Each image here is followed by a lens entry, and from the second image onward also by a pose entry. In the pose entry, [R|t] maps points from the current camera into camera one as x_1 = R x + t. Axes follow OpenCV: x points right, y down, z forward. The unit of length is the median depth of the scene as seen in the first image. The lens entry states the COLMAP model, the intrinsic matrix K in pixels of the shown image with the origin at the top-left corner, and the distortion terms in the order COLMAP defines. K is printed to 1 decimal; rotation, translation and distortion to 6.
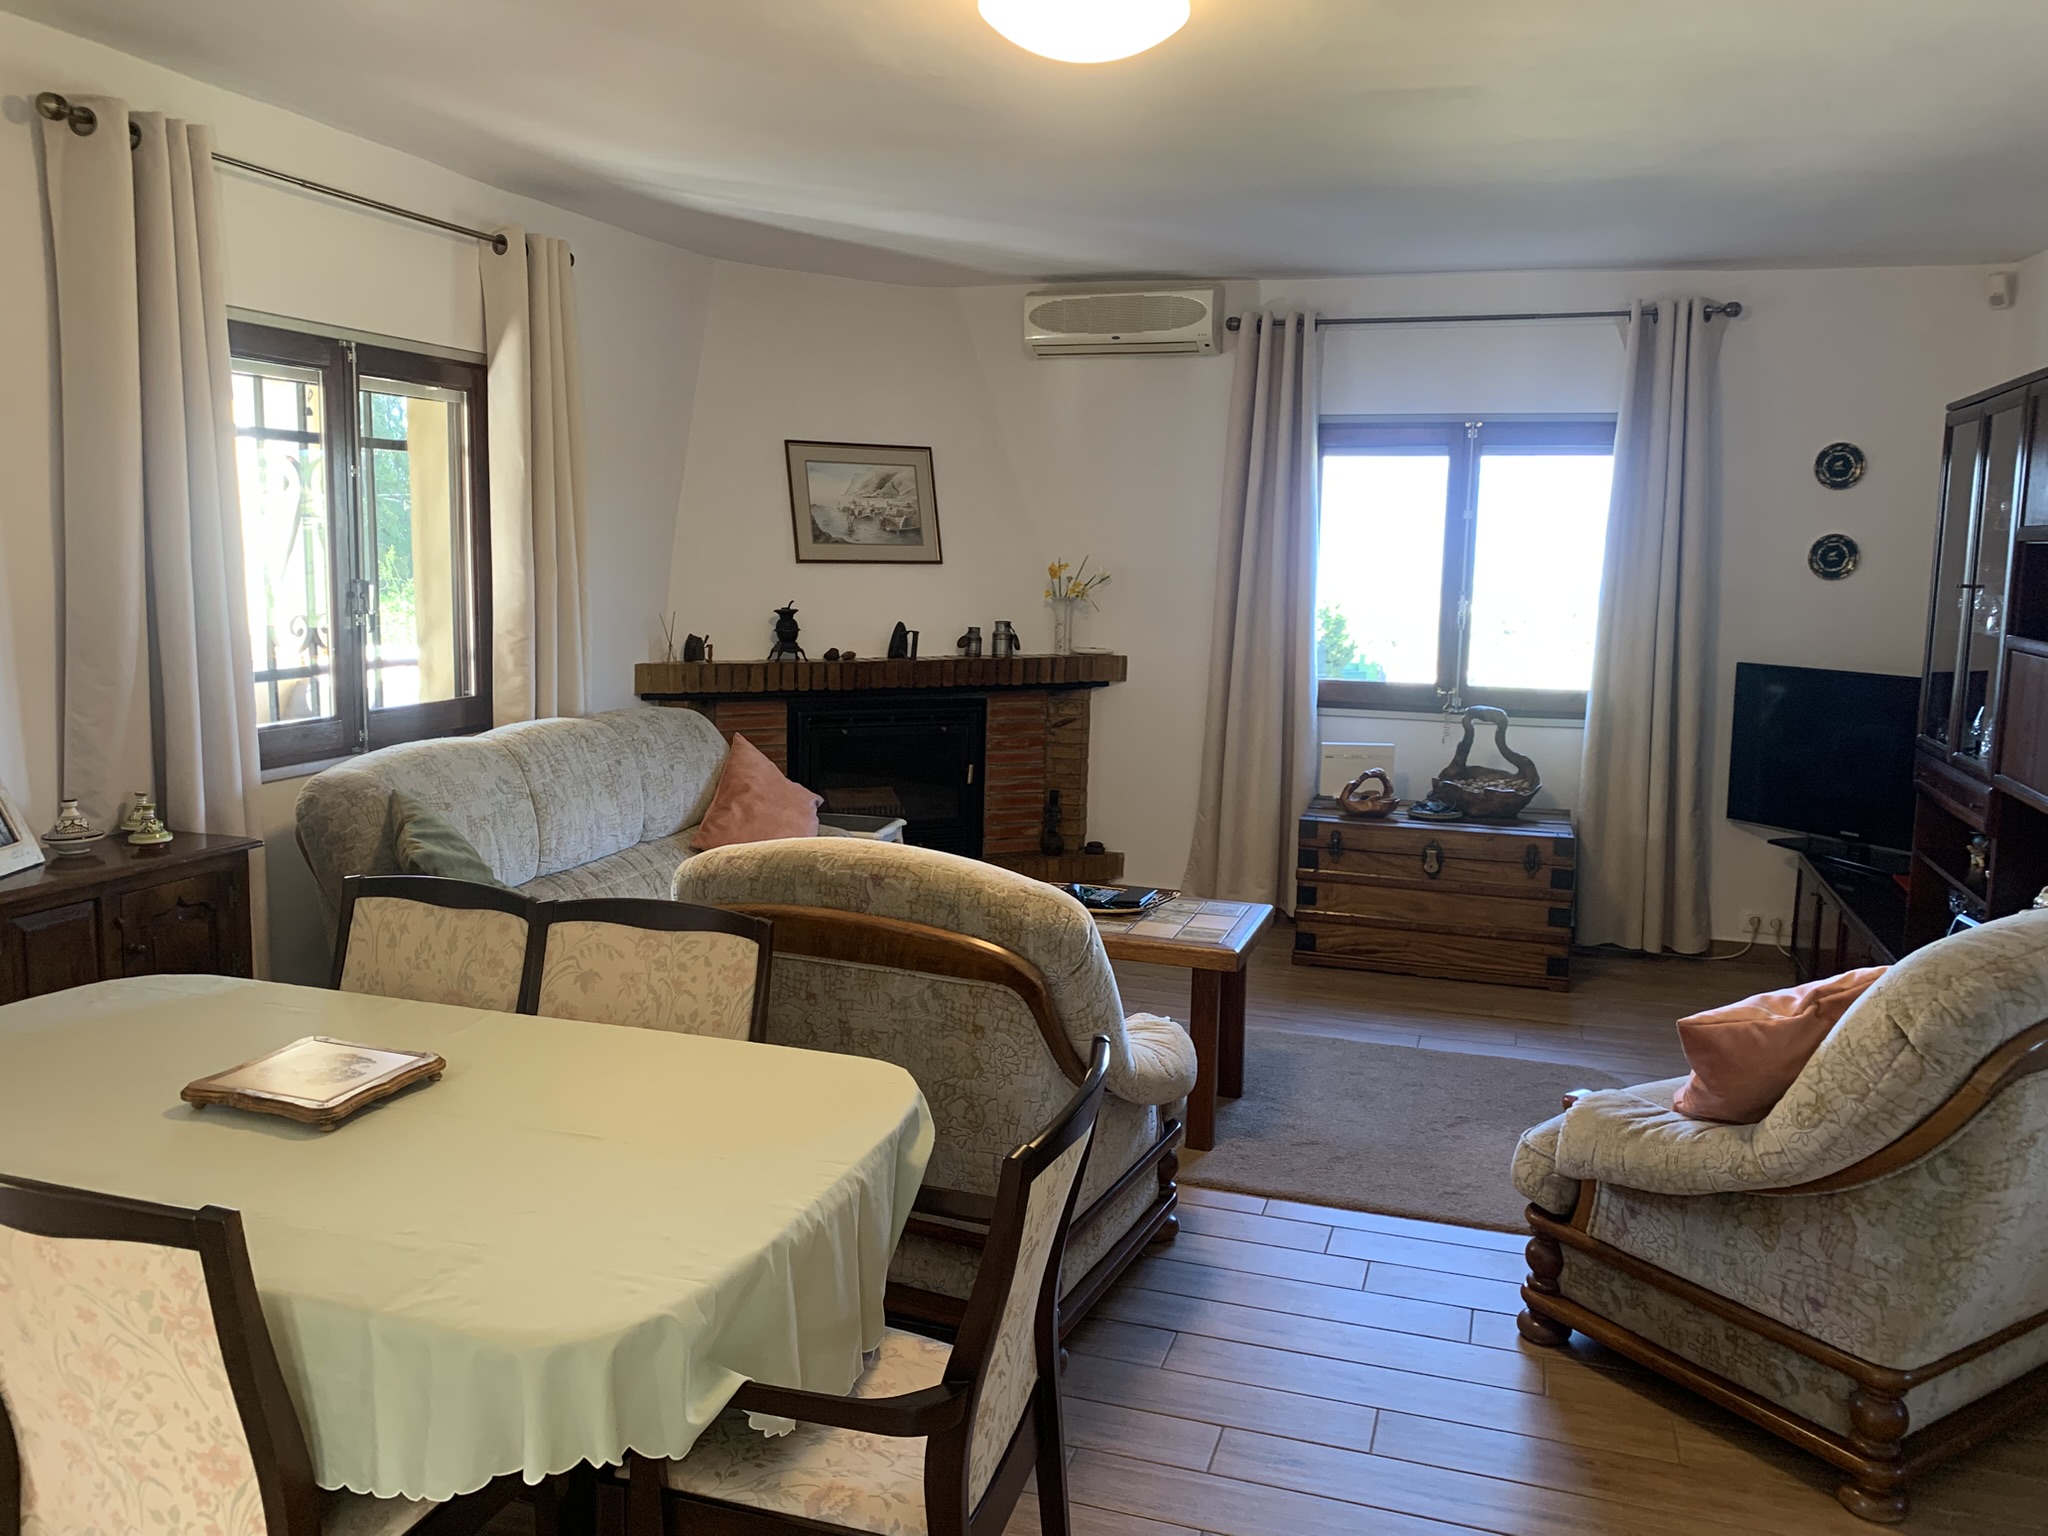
lens RADIAL K [[1571.7, 0, 1007.7], [0, 1571.7, 752.6], [0, 0, 1]] dist [0.010628, -0.015157]
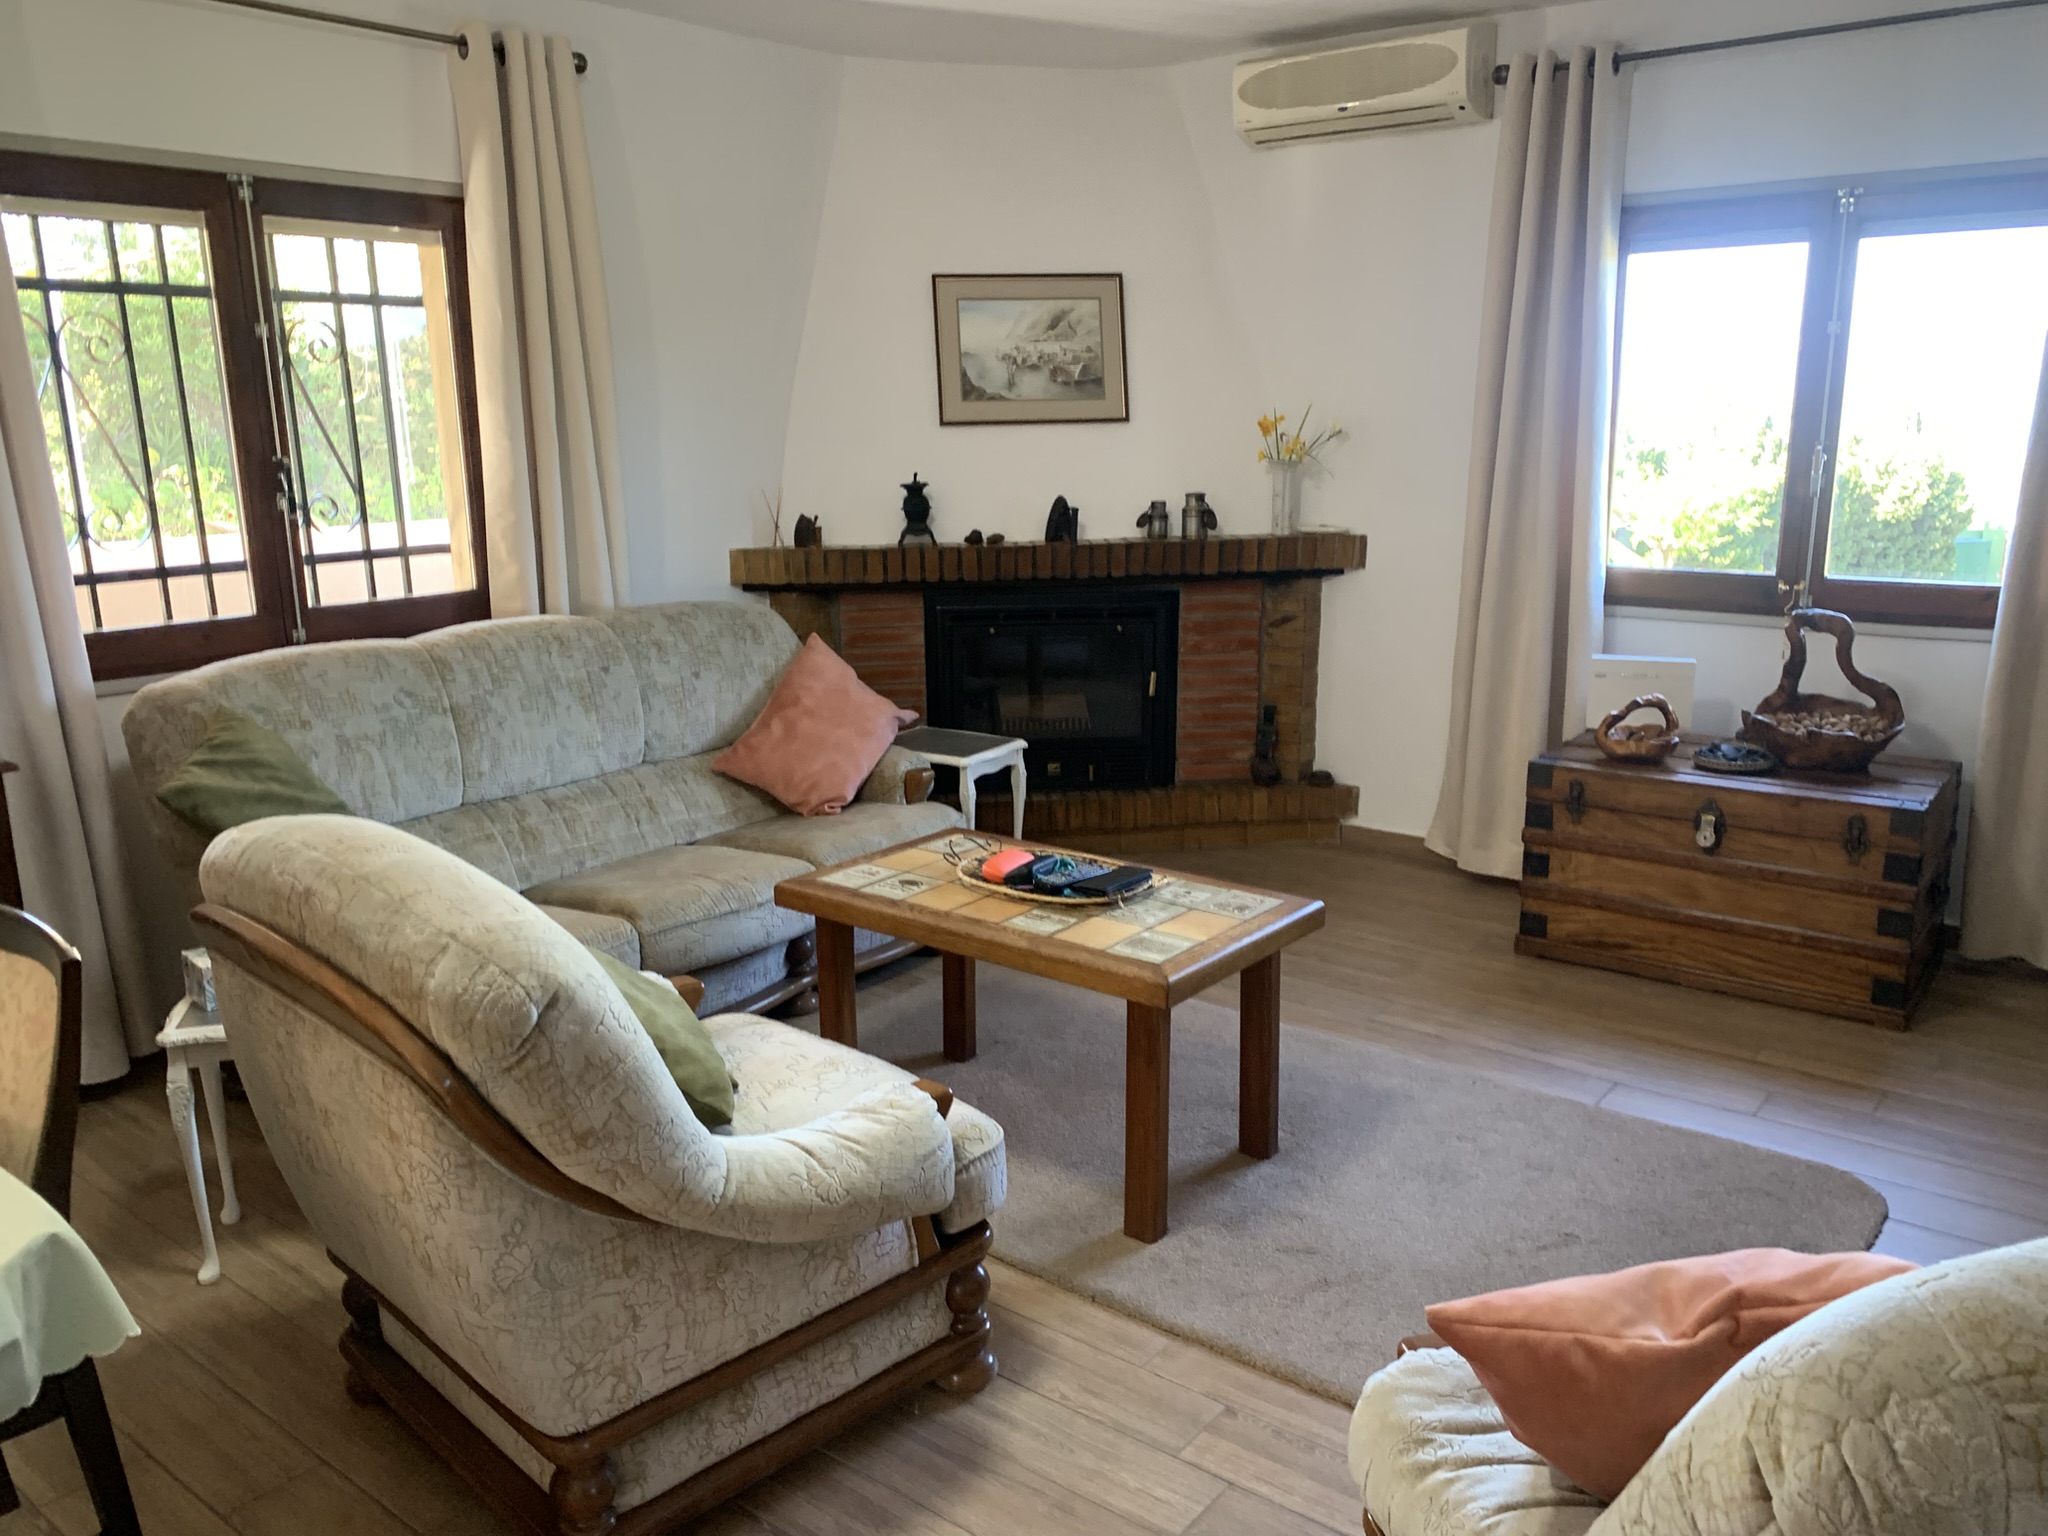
lens RADIAL K [[1594.9, 0, 1034.0], [0, 1594.9, 778.5], [0, 0, 1]] dist [0.112910, -0.292564]
pose [[0.941504, 0.047600, -0.333624, 0.215316], [-0.015104, 0.994940, 0.099329, -0.020415], [0.336664, -0.088479, 0.937459, 0.212507]]
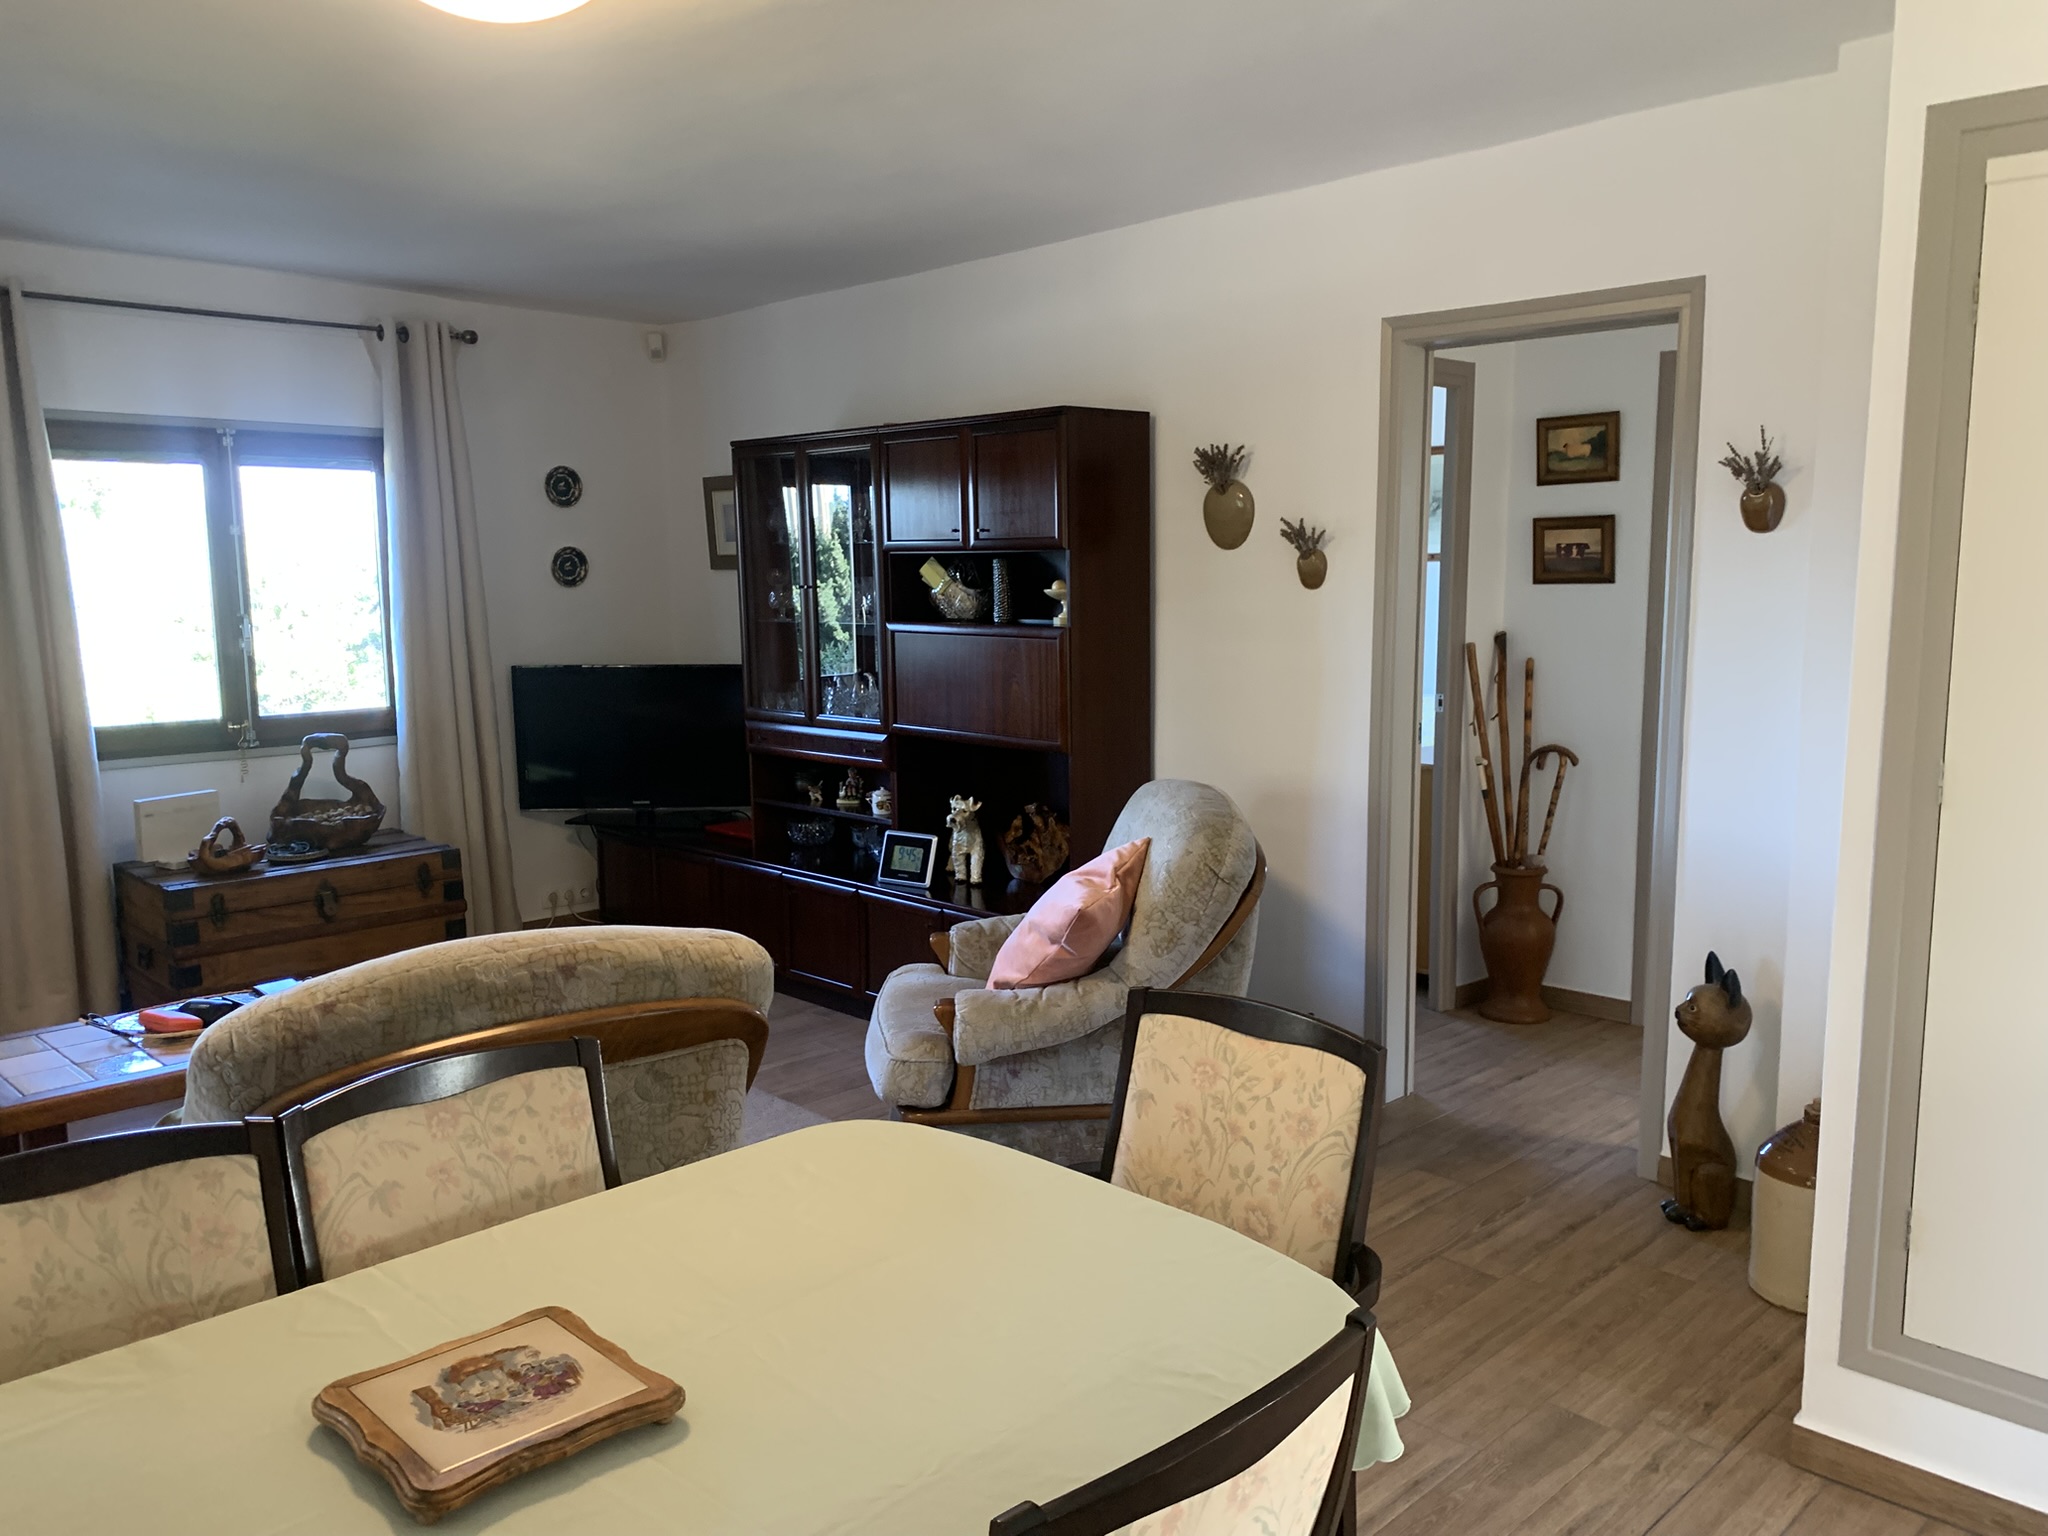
lens RADIAL K [[1582.4, 0, 1065.7], [0, 1582.4, 763.2], [0, 0, 1]] dist [0.003300, 0.006874]
pose [[0.432666, -0.133703, 0.891585, -0.348287], [0.132095, 0.987671, 0.084009, -0.032377], [-0.891825, 0.081426, 0.444993, 0.180912]]
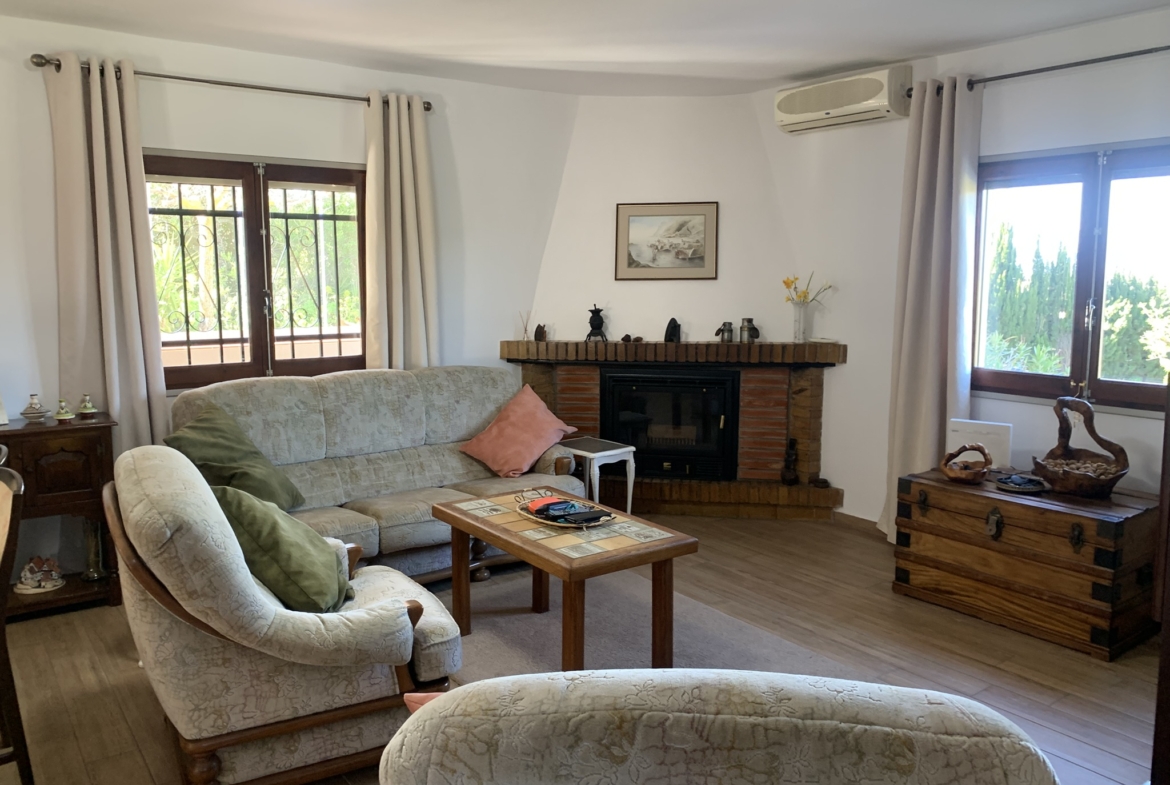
lens RADIAL K [[918.6, 0, 580.4], [0, 918.6, 368.1], [0, 0, 1]] dist [0.096072, -0.180925]
pose [[0.814322, 0.044864, -0.578677, 0.397166], [-0.061984, 0.998029, -0.009849, -0.021593], [0.577094, 0.043888, 0.815498, 0.237270]]
